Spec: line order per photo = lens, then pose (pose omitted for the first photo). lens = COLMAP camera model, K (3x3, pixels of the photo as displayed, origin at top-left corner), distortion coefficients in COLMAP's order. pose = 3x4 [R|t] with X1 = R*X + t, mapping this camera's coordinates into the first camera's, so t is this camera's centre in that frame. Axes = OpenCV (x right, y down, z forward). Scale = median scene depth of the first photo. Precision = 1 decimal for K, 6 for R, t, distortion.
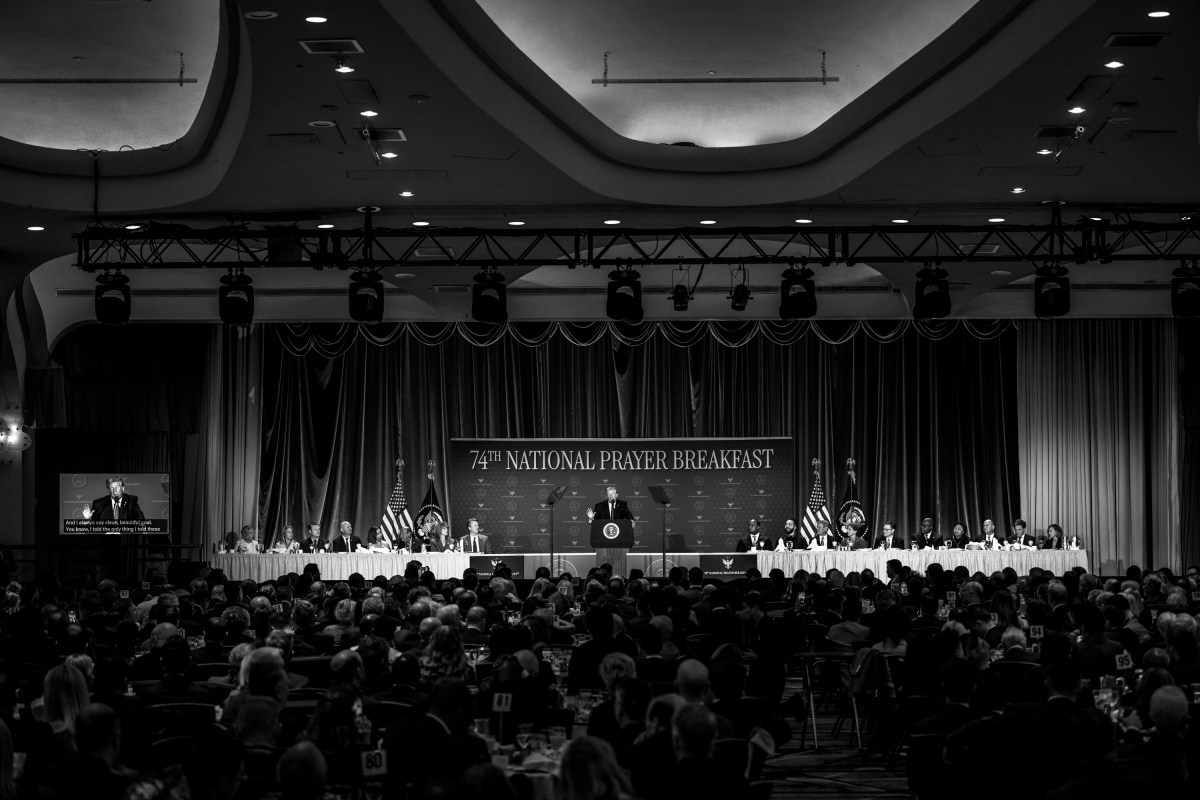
lens RADIAL K [[2670.1, 0, 610.7], [0, 2670.1, 429.2], [0, 0, 1]] dist [-0.010777, 0.000000]
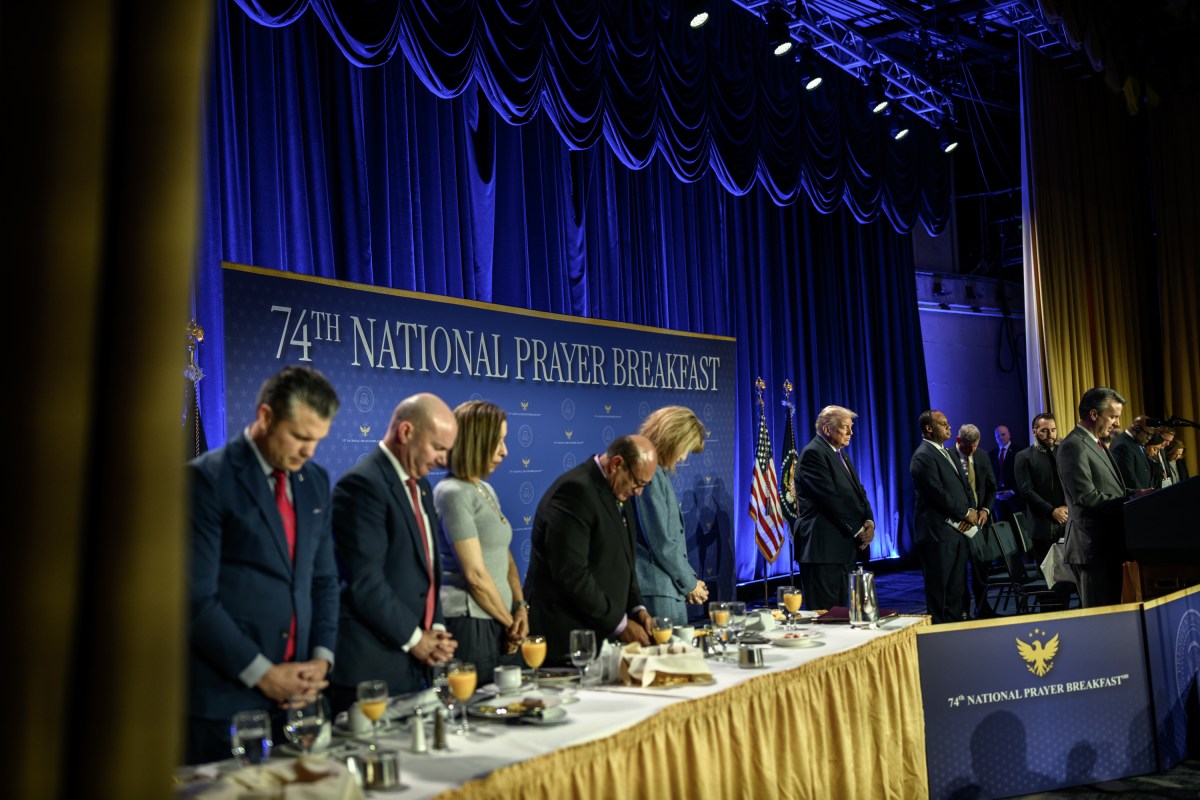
lens RADIAL K [[1148.7, 0, 604.0], [0, 1148.7, 396.6], [0, 0, 1]] dist [-0.000240, 0.000000]
pose [[0.579482, 0.036465, 0.814169, -0.141377], [0.011110, 0.998552, -0.052631, 0.026838], [-0.814910, 0.039544, 0.578237, 0.848659]]
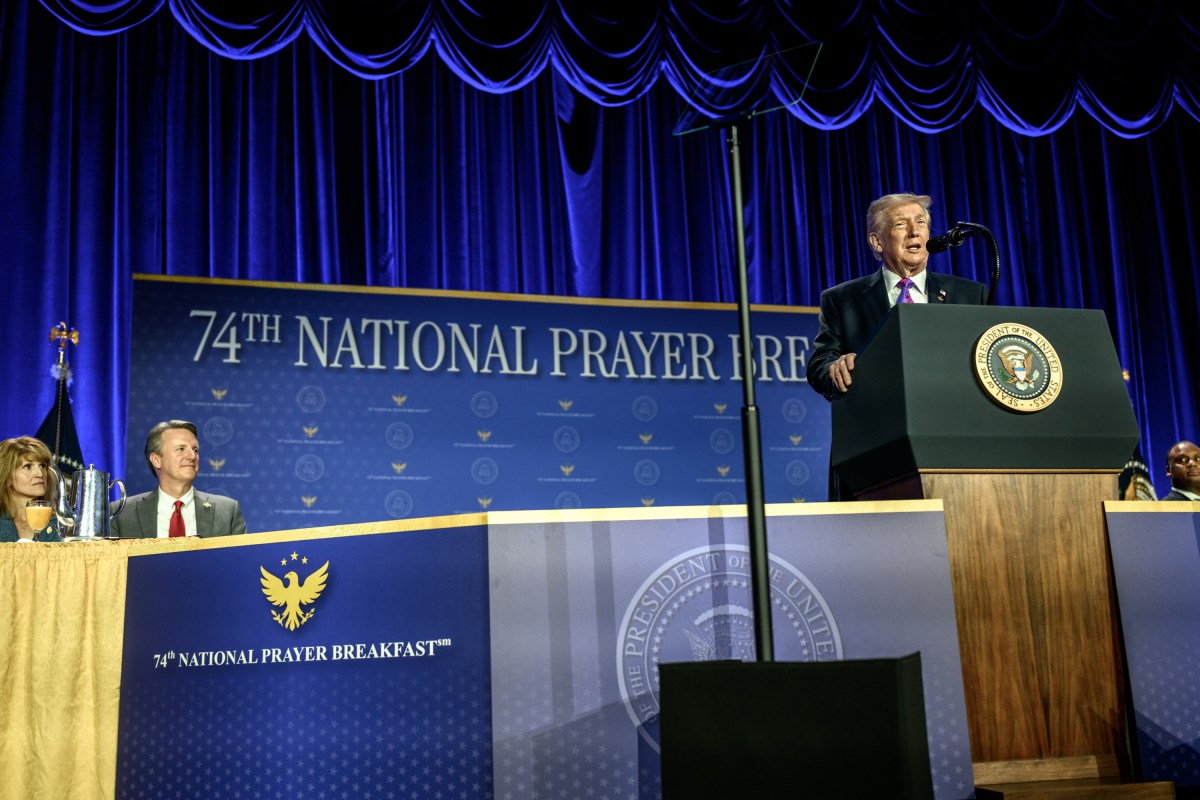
lens RADIAL K [[1148.7, 0, 604.2], [0, 1148.7, 402.9], [0, 0, 1]] dist [-0.000240, 0.000000]
pose [[0.964721, 0.026340, 0.261952, -0.037854], [0.018910, 0.985480, -0.168737, 0.044931], [-0.262593, 0.167737, 0.950215, 0.812629]]
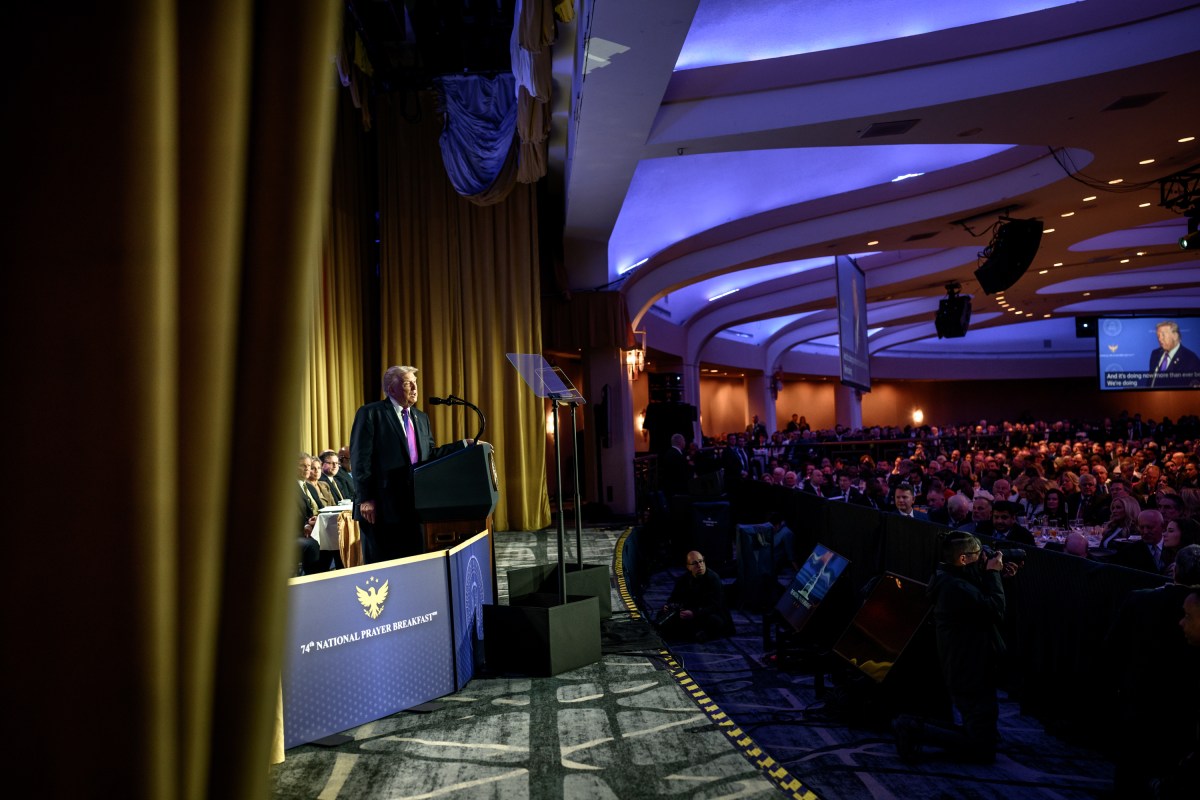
lens RADIAL K [[1148.7, 0, 597.4], [0, 1148.7, 393.0], [0, 0, 1]] dist [-0.000240, 0.000000]
pose [[-0.066400, 0.042279, 0.996897, -0.151559], [0.006756, 0.999098, -0.041922, 0.029084], [-0.997770, 0.003952, -0.066626, 0.861988]]
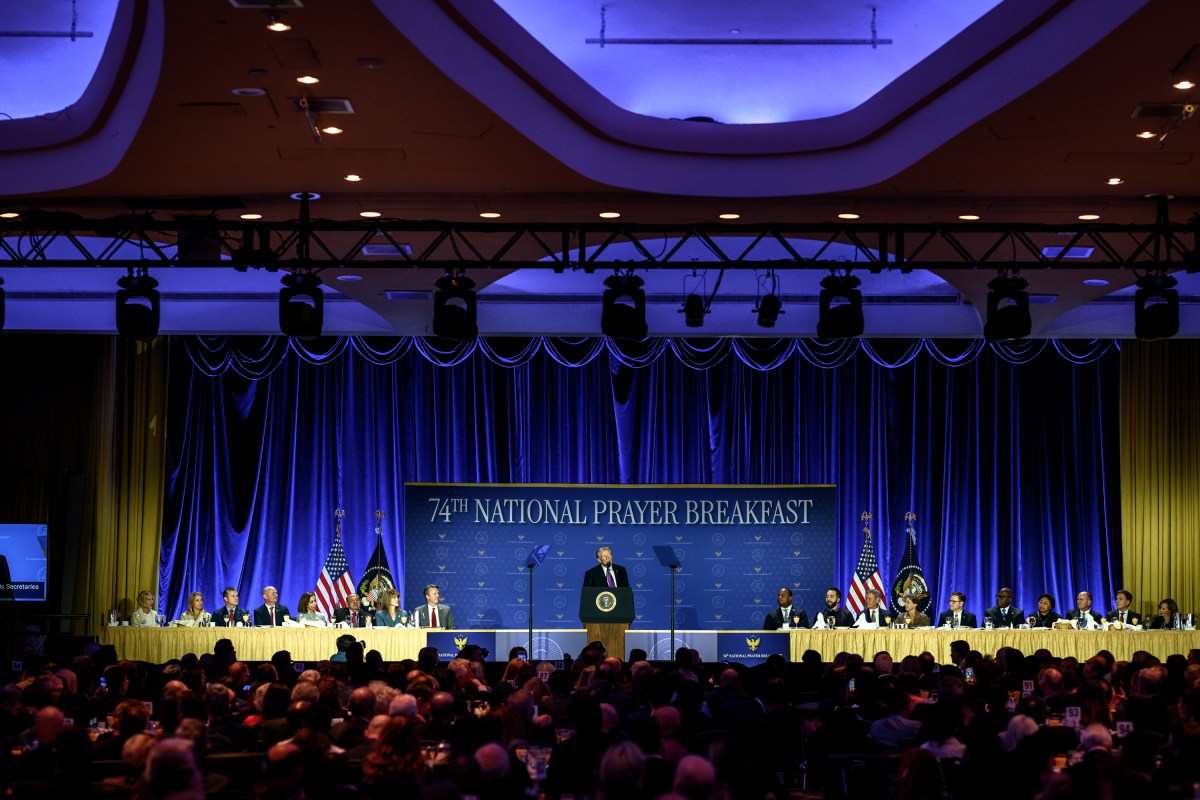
lens RADIAL K [[3201.0, 0, 644.6], [0, 3201.0, 388.4], [0, 0, 1]] dist [-0.023652, 0.000000]
pose [[0.999860, 0.009042, 0.014081, -0.002369], [-0.008640, 0.999562, -0.028290, 0.001683], [-0.014331, 0.028164, 0.999501, 0.049925]]
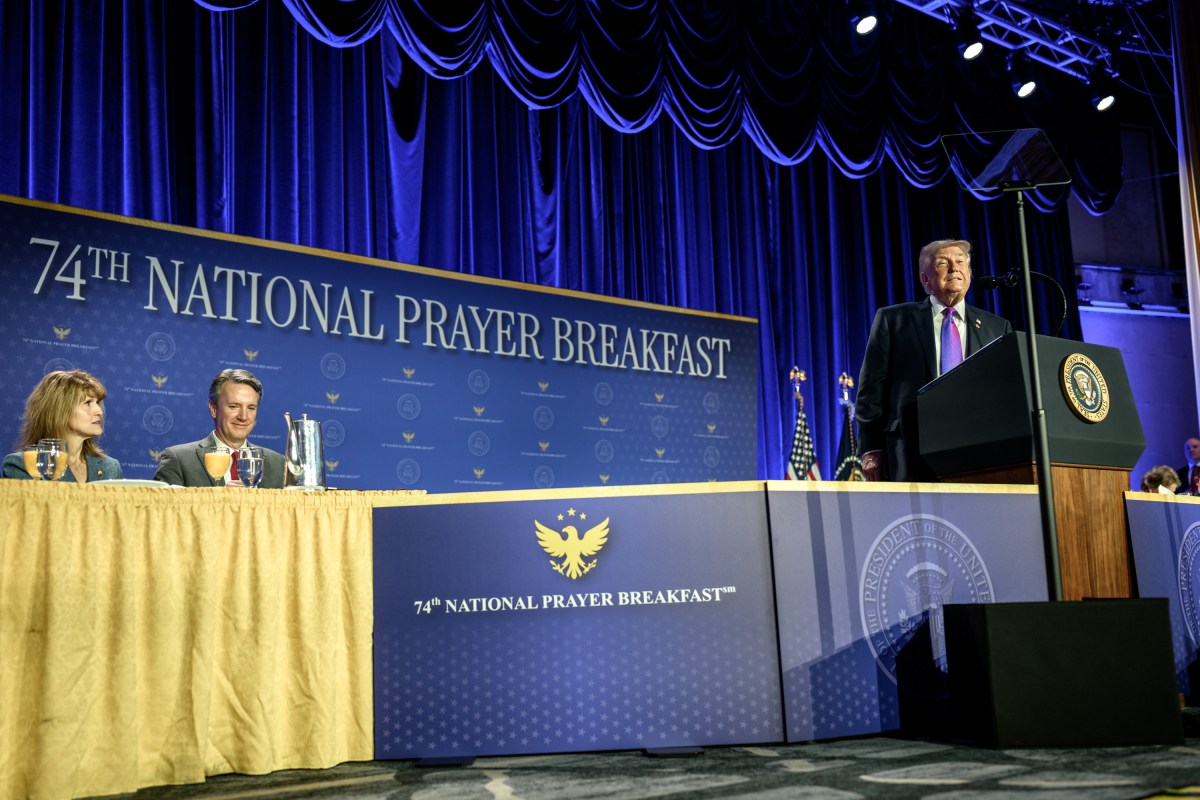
lens RADIAL K [[1176.8, 0, 589.9], [0, 1176.8, 402.3], [0, 0, 1]] dist [0.000007, 0.000000]
pose [[0.797299, 0.081757, 0.598022, -0.078533], [0.004572, 0.989937, -0.141433, 0.045736], [-0.603567, 0.115498, 0.788902, 0.820619]]
